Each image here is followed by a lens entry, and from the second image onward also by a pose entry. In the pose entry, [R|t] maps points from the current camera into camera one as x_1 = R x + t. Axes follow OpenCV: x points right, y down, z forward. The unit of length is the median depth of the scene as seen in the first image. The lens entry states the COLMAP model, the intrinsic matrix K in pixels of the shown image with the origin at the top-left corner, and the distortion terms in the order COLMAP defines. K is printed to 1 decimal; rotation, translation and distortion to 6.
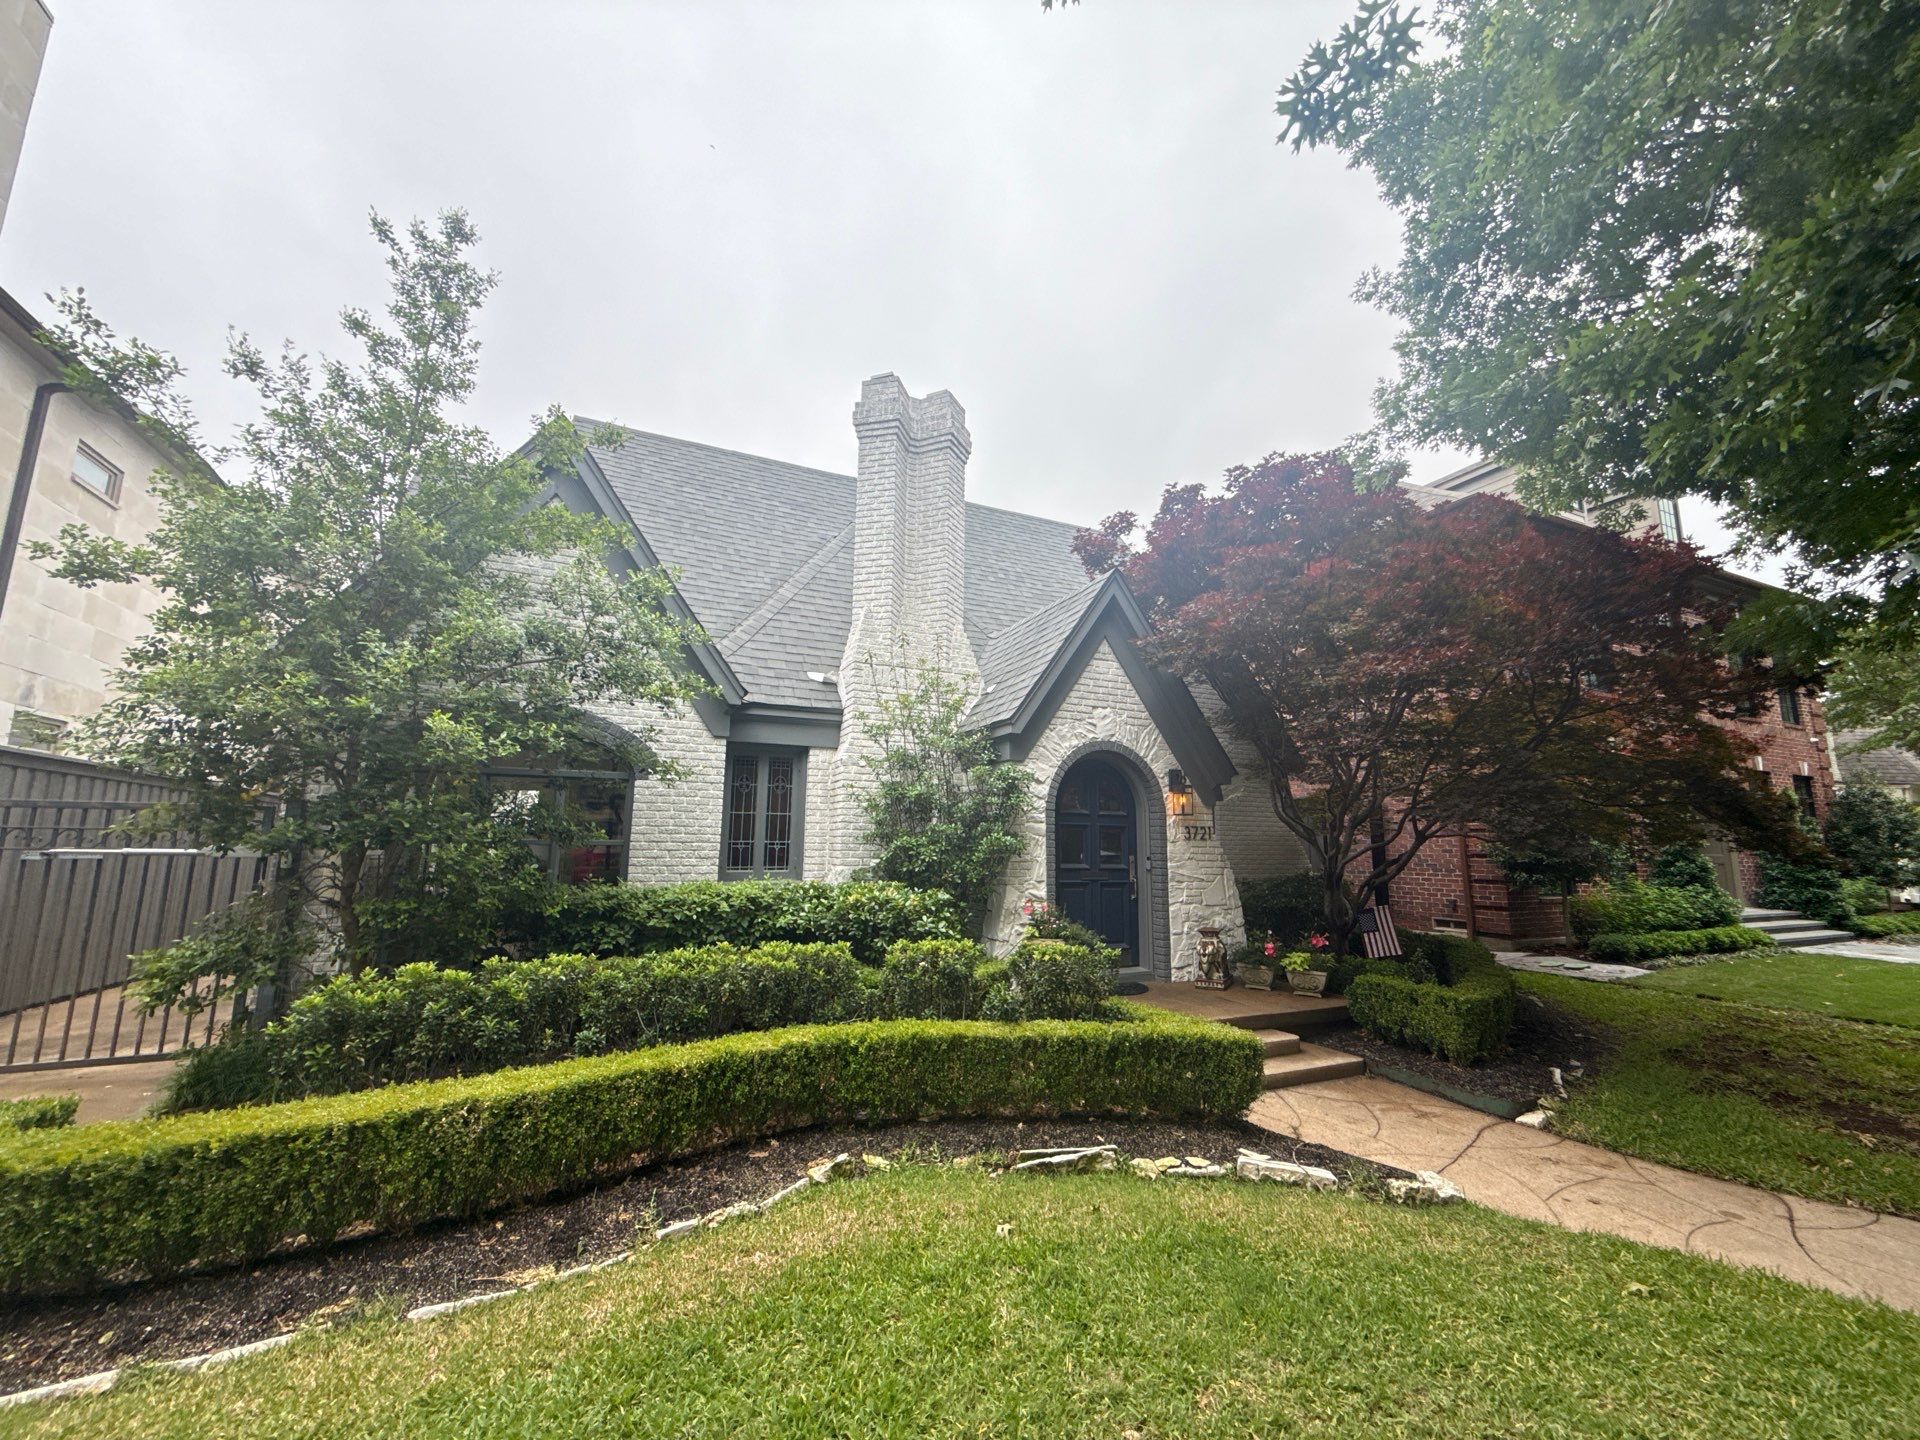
lens RADIAL K [[774.1, 0, 958.8], [0, 774.1, 725.2], [0, 0, 1]] dist [-0.000607, 0.000195]
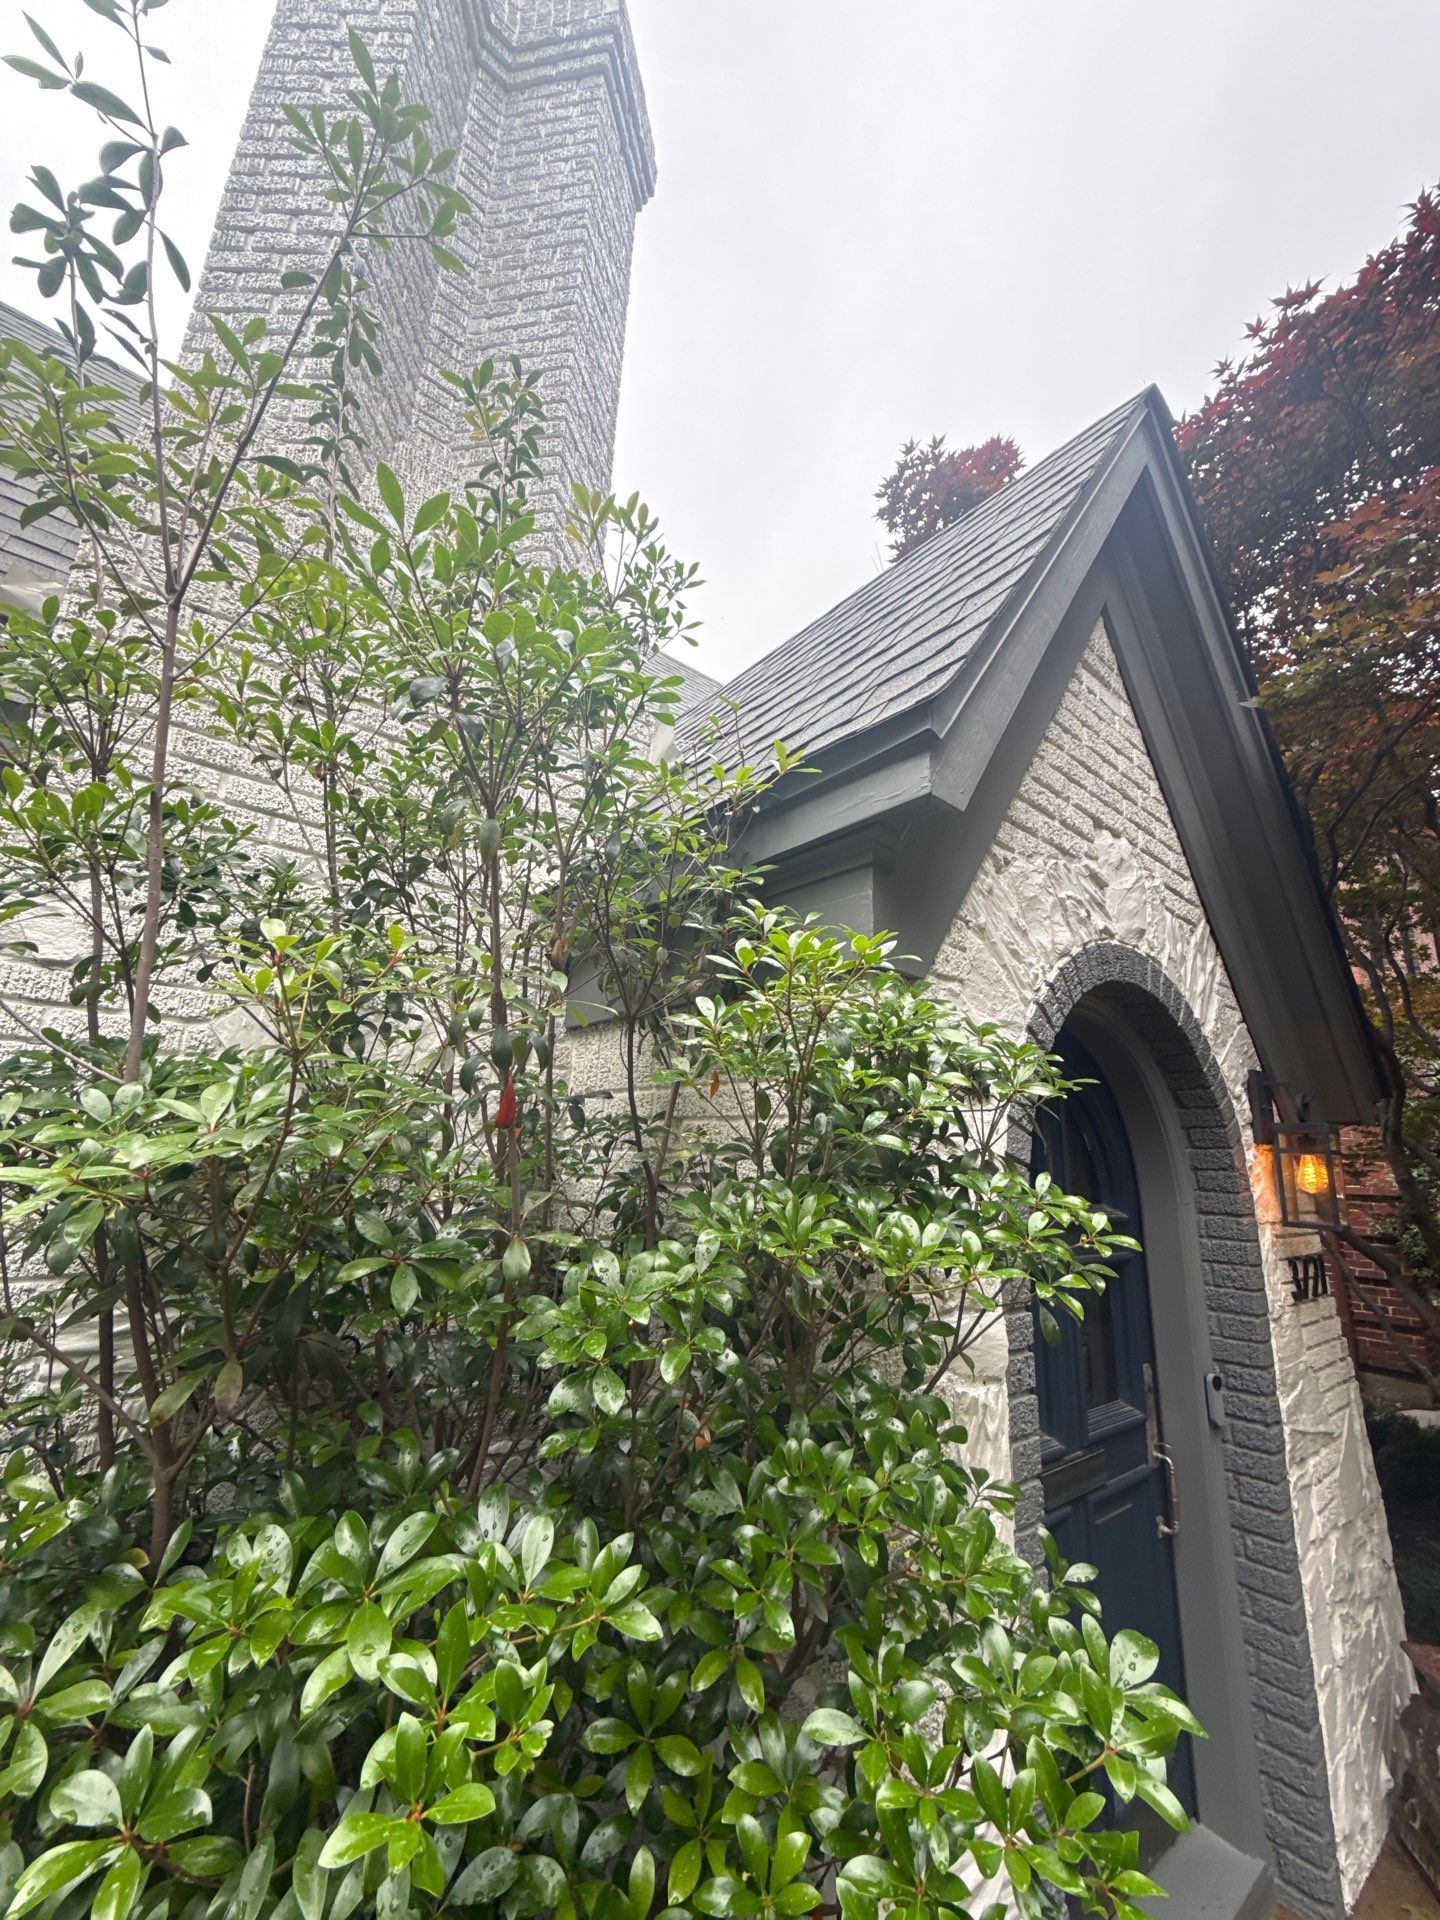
lens RADIAL K [[774.1, 0, 726.8], [0, 774.1, 951.7], [0, 0, 1]] dist [-0.000607, 0.000195]
pose [[0.962956, 0.094150, 0.252687, -0.013529], [-0.070805, 0.992469, -0.099961, 0.057898], [-0.260195, 0.078366, 0.962371, 0.774203]]
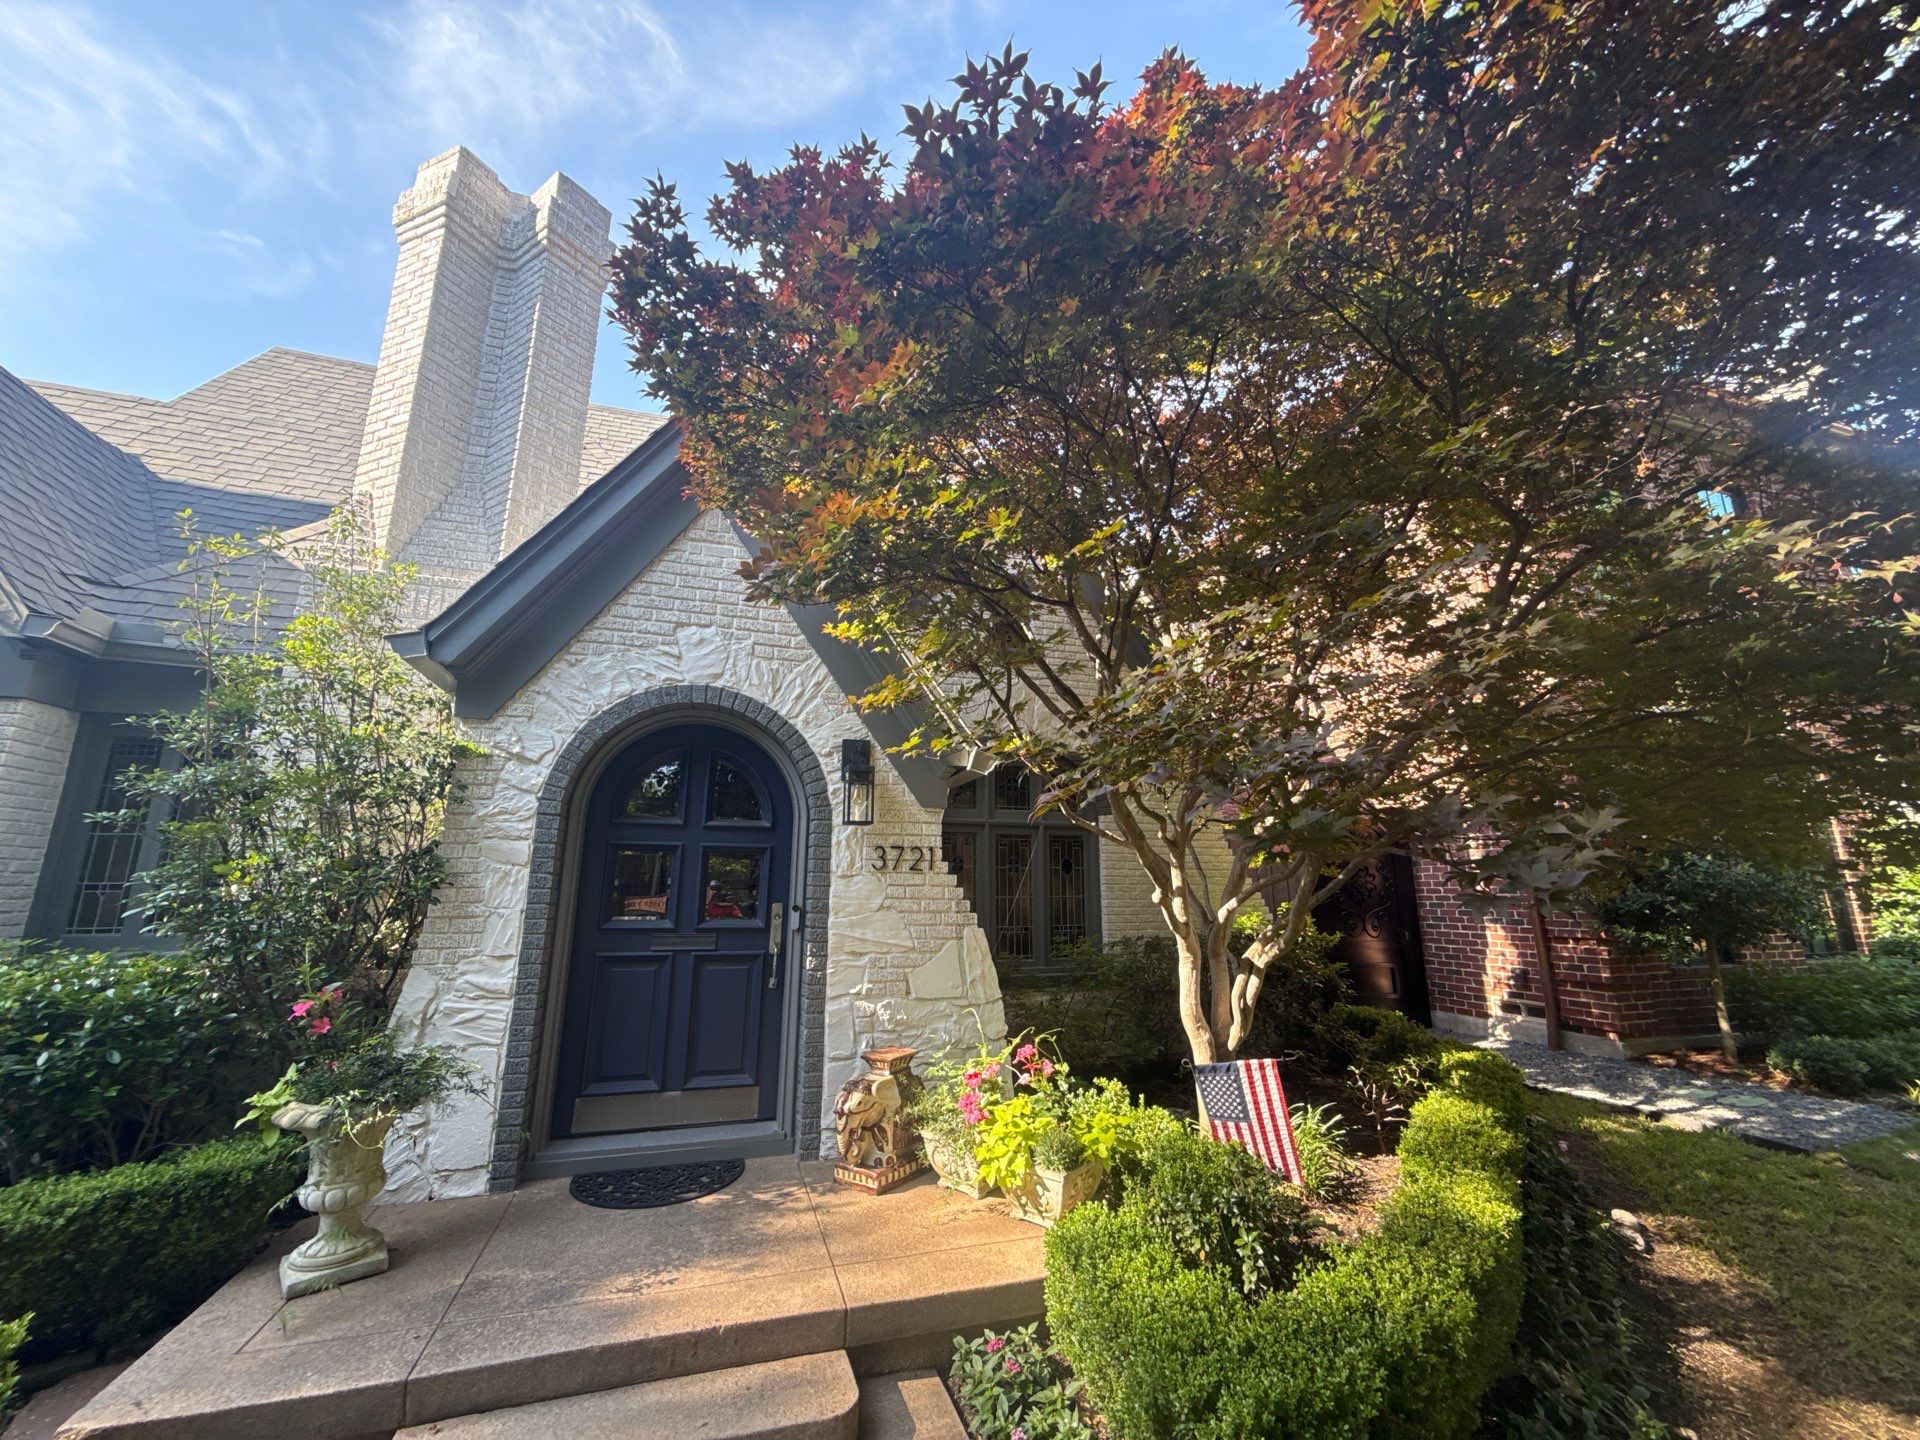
lens RADIAL K [[774.1, 0, 971.6], [0, 774.1, 724.3], [0, 0, 1]] dist [-0.000607, 0.000195]
pose [[0.992517, -0.035108, -0.116950, 0.435911], [0.027750, 0.997567, -0.063958, 0.085758], [0.118911, 0.060234, 0.991076, 0.494181]]
